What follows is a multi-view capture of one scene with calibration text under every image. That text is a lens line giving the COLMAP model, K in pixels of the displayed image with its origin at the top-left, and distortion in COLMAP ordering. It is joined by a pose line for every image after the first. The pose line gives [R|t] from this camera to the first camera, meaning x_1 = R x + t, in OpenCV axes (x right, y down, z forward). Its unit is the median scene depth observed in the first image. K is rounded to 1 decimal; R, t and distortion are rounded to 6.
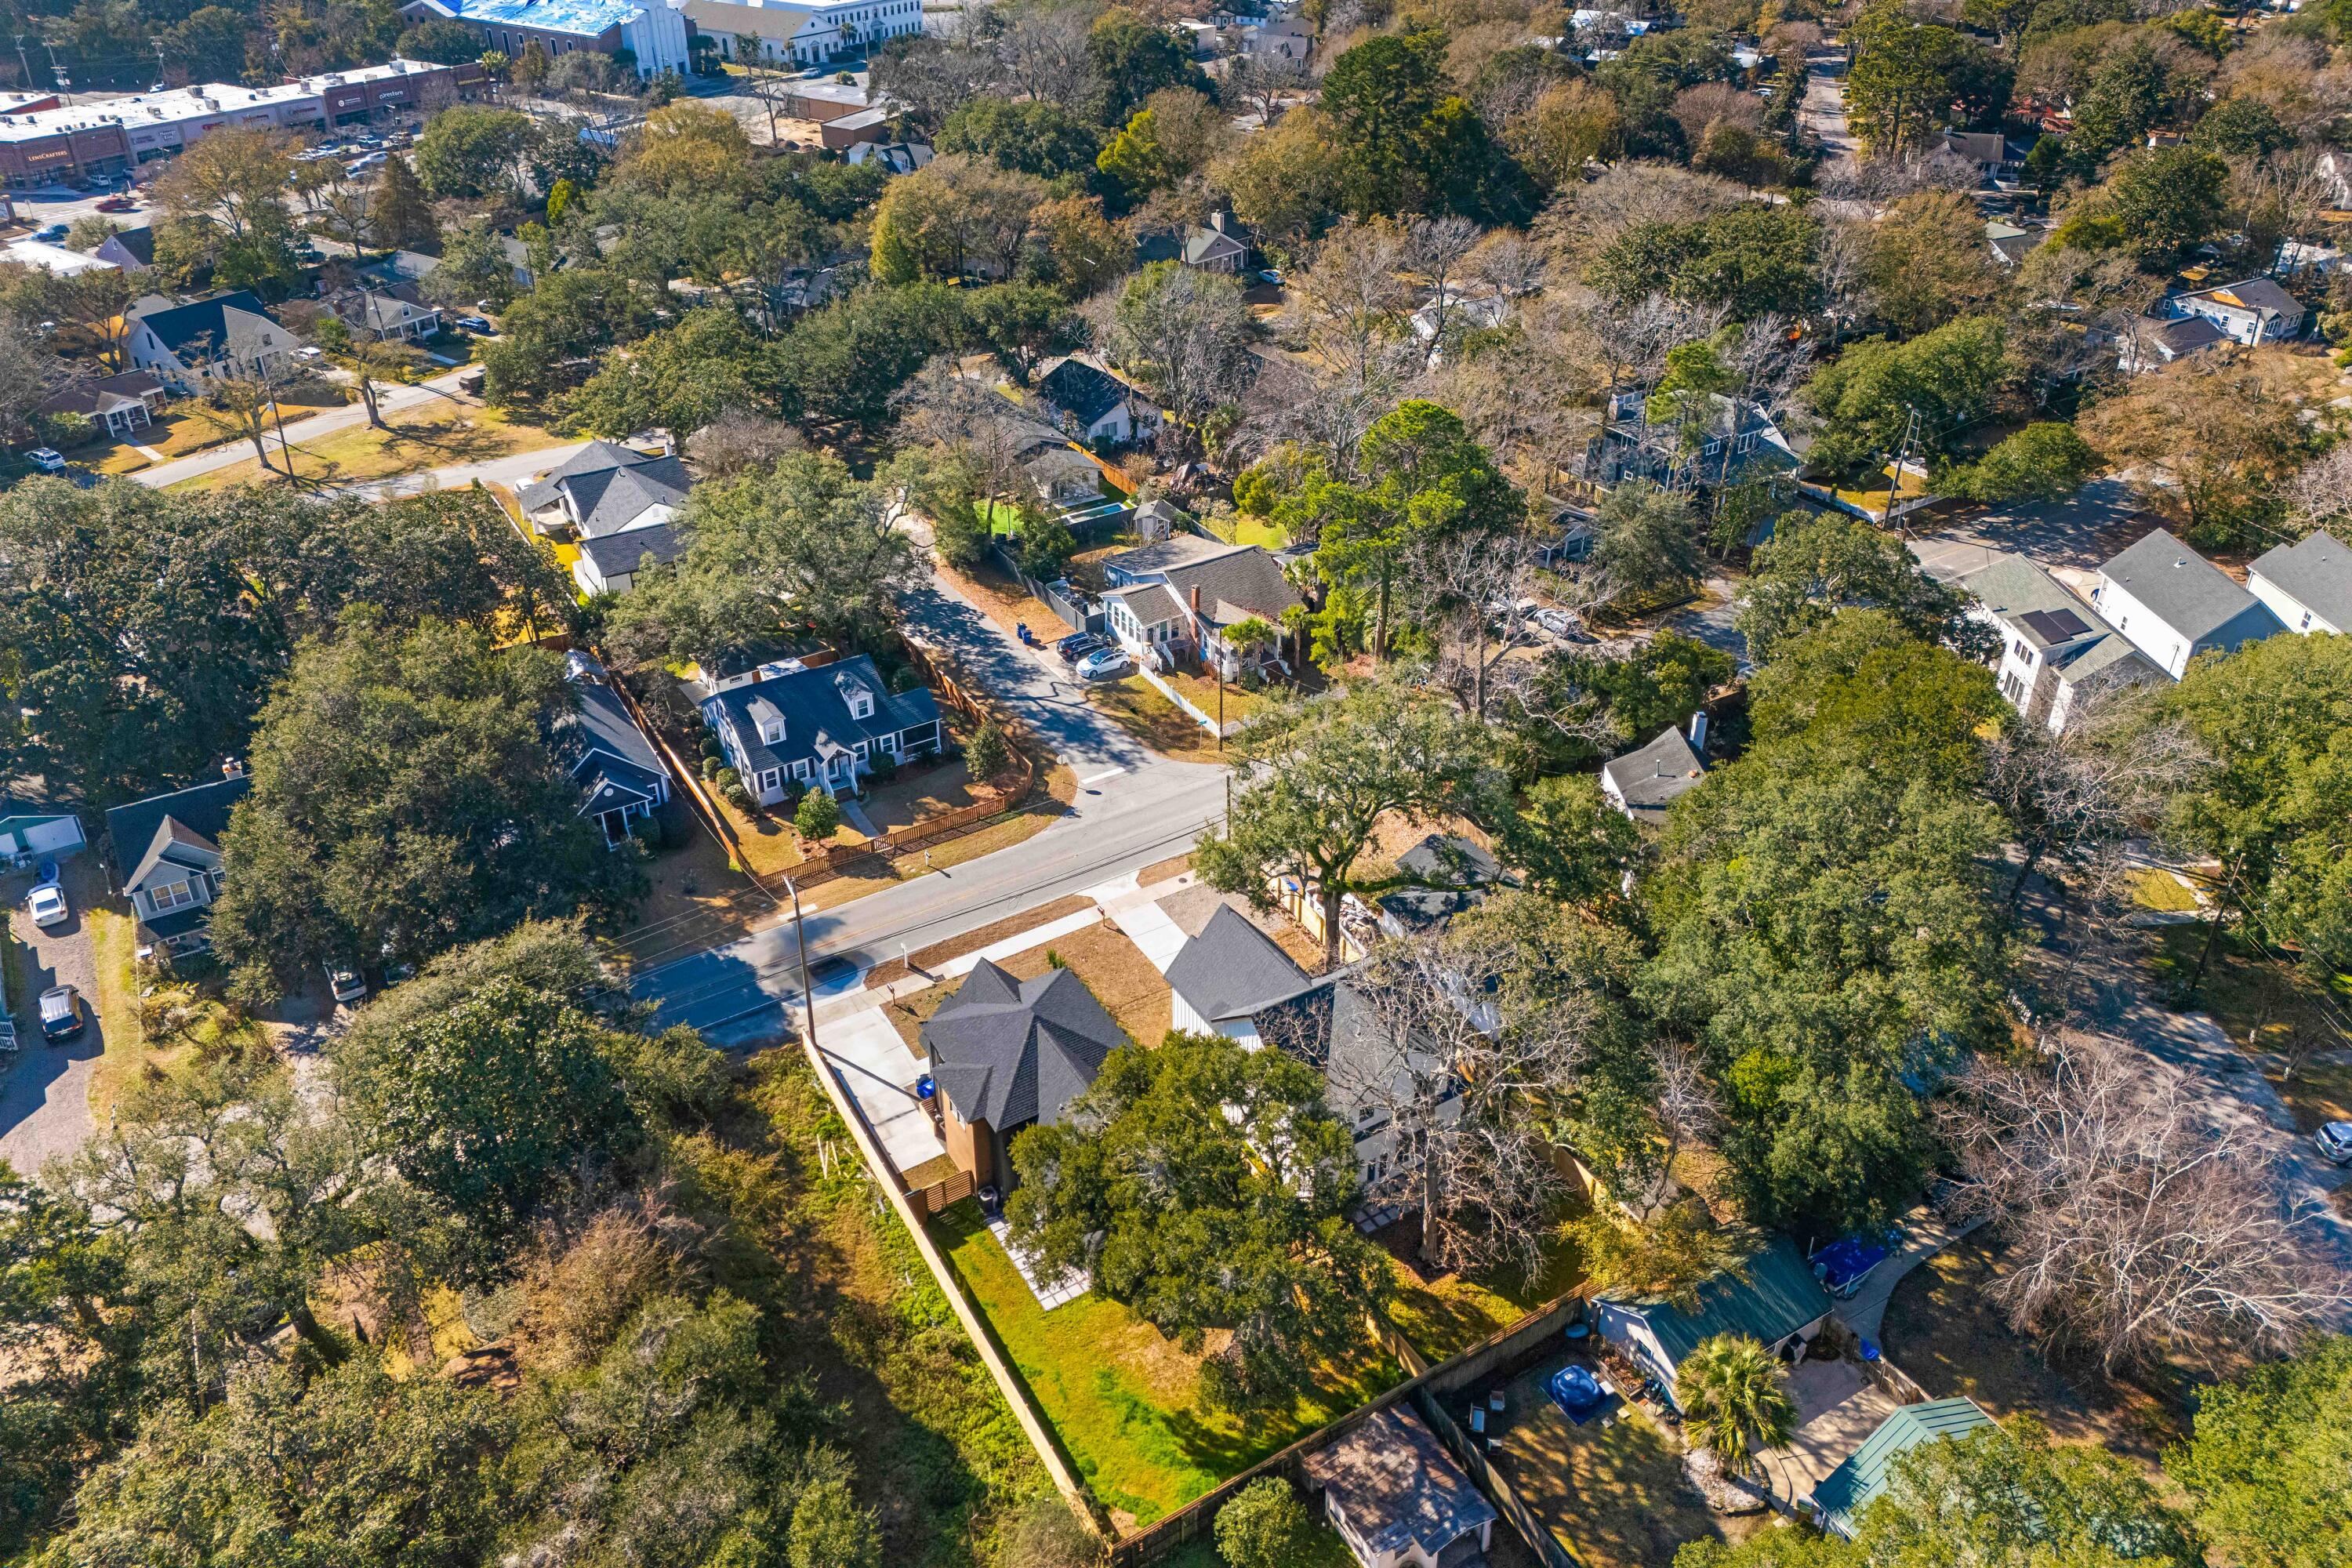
lens RADIAL K [[1656.7, 0, 1205.9], [0, 1656.7, 783.3], [0, 0, 1]] dist [0.075142, -0.051734]
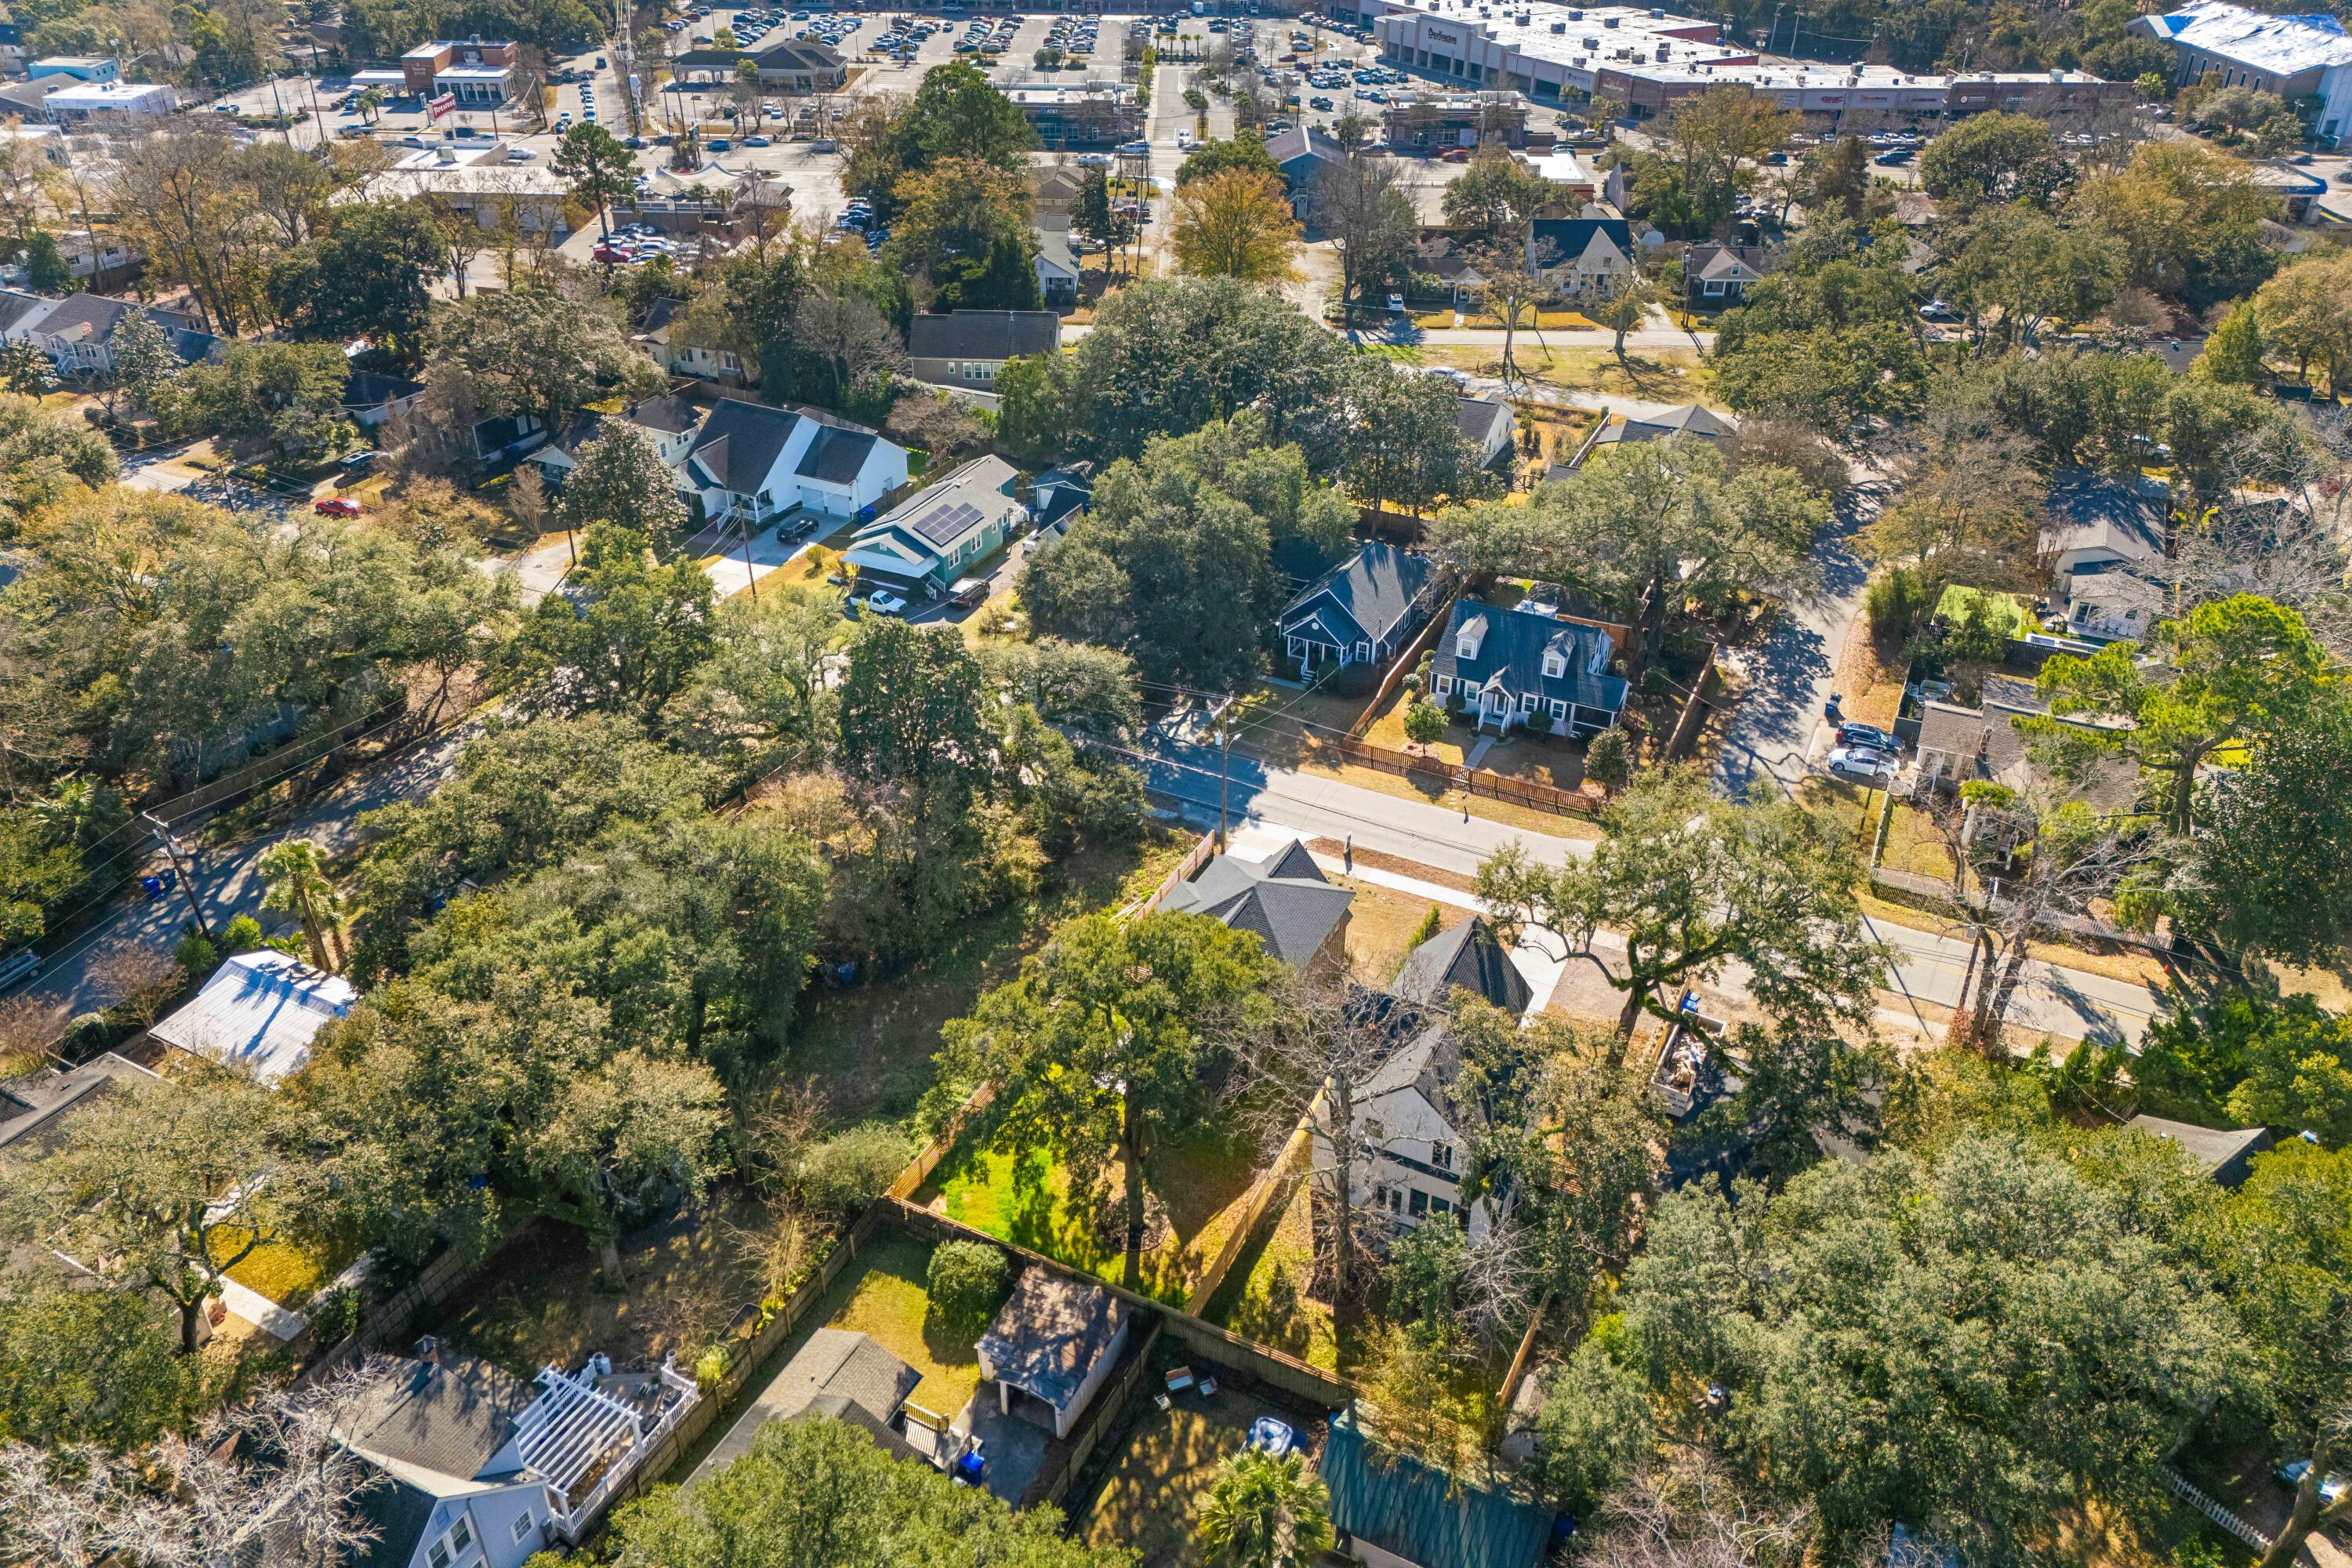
lens RADIAL K [[1656.7, 0, 1205.9], [0, 1656.7, 783.3], [0, 0, 1]] dist [0.075142, -0.051734]
pose [[0.540886, 0.459535, -0.704464, 0.383790], [-0.462805, 0.861968, 0.206938, -0.083889], [0.702321, 0.214100, 0.678901, 0.121435]]
